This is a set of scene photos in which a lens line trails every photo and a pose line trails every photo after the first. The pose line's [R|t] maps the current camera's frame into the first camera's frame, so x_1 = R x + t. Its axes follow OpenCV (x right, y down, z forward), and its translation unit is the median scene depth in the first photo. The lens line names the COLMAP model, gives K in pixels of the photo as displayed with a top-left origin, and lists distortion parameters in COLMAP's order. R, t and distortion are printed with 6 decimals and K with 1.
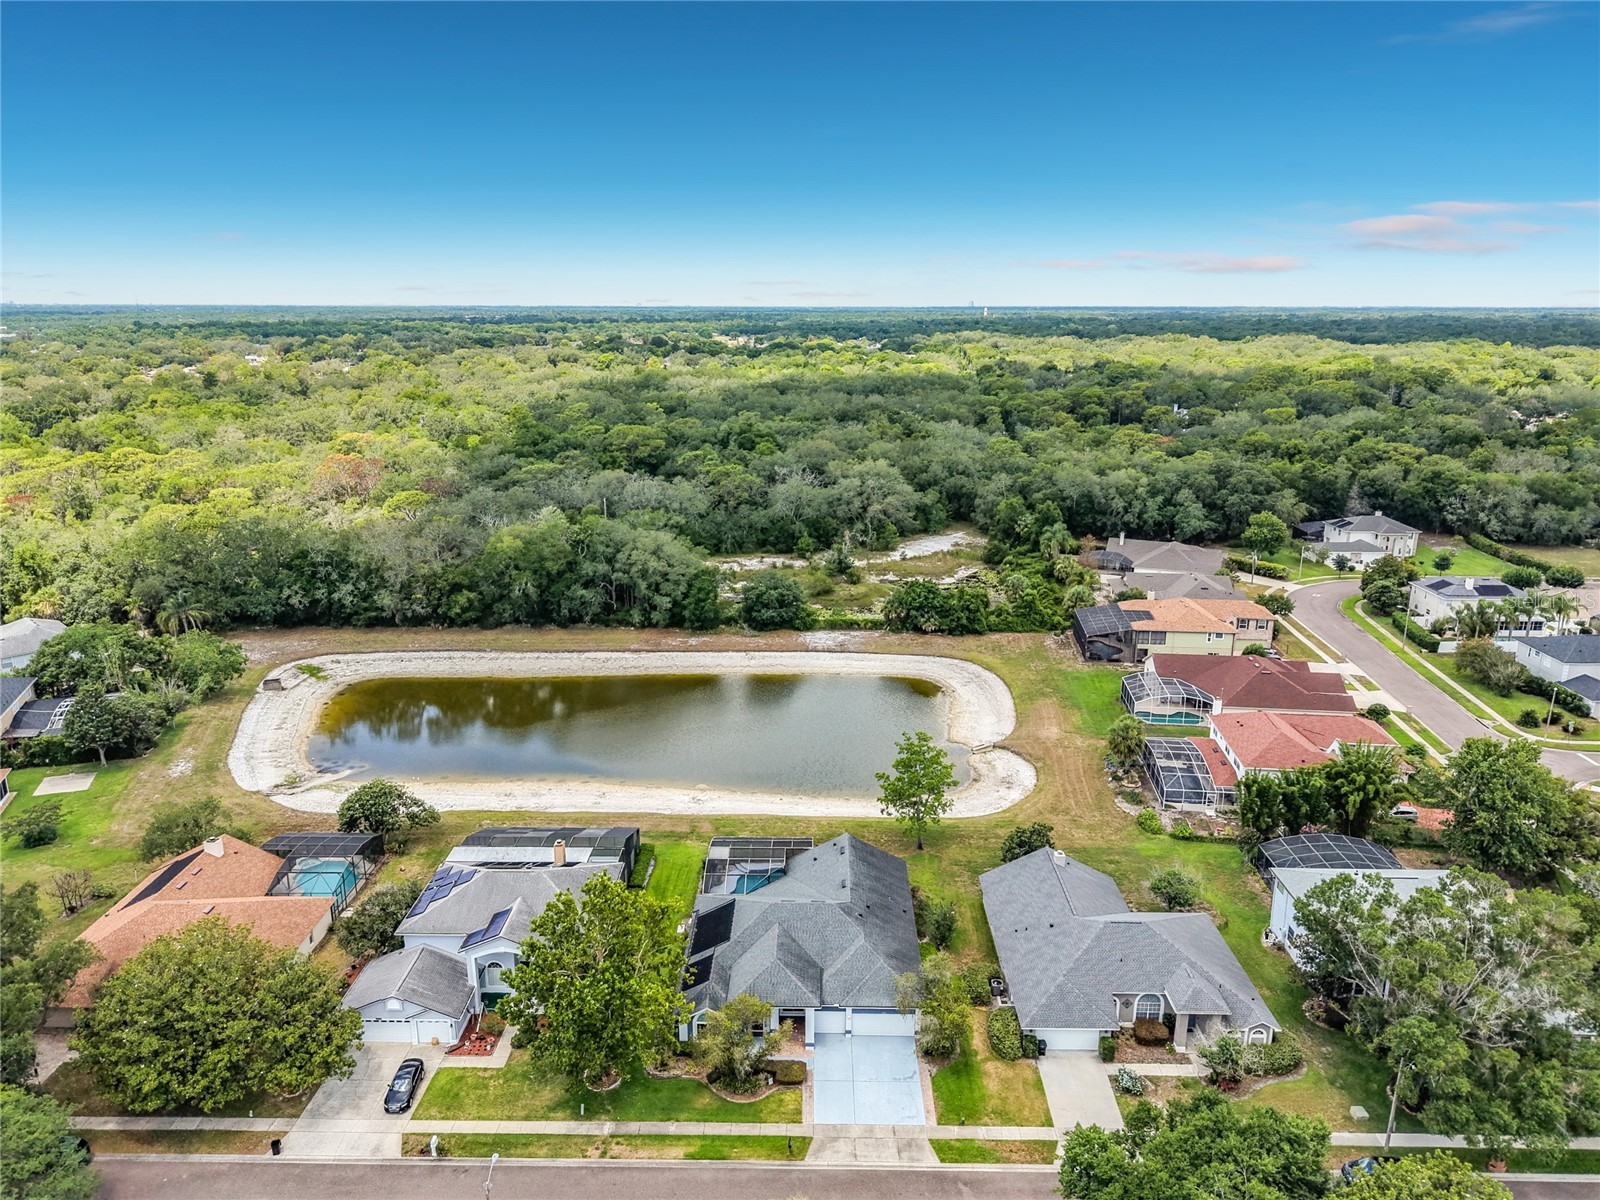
lens RADIAL K [[1088.8, 0, 804.8], [0, 1088.8, 610.1], [0, 0, 1]] dist [0.031795, -0.023049]
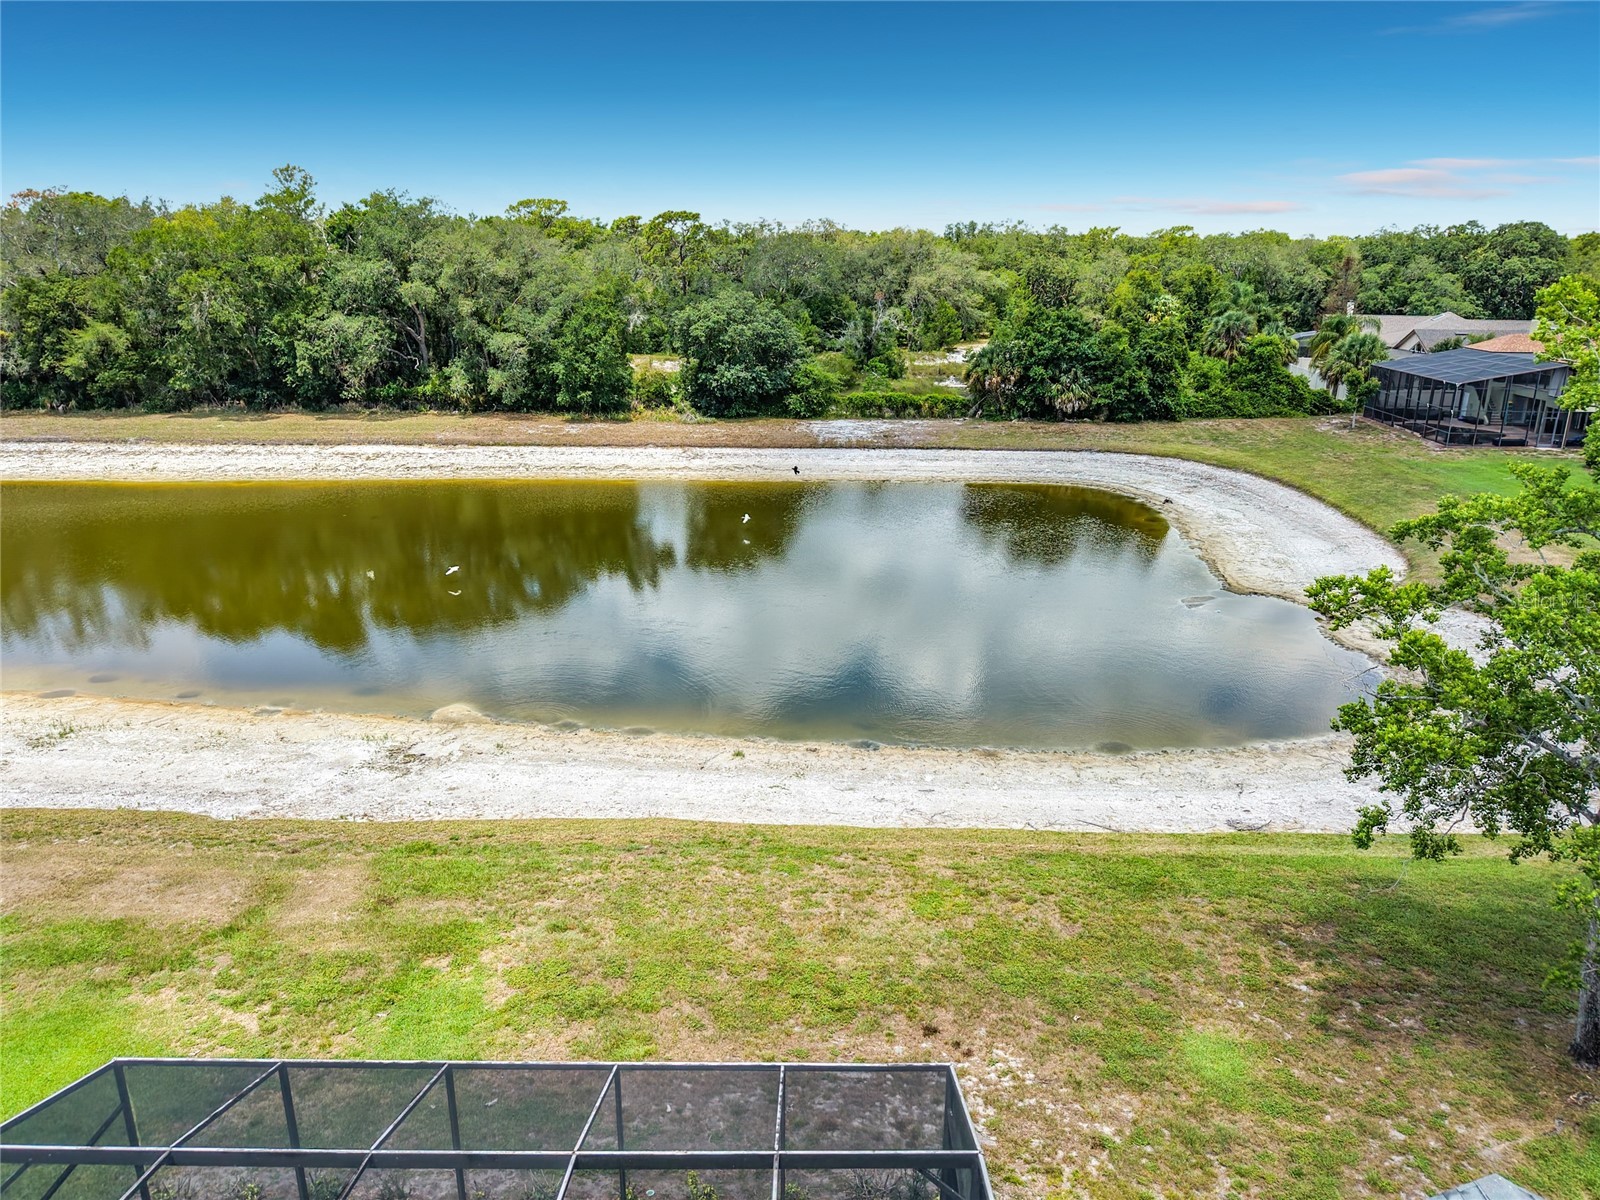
lens RADIAL K [[1088.8, 0, 805.8], [0, 1088.8, 602.1], [0, 0, 1]] dist [0.031795, -0.023049]
pose [[0.999972, 0.003117, 0.006776, -0.004227], [-0.003352, 0.999386, 0.034891, 0.086703], [-0.006663, -0.034913, 0.999368, 0.517155]]
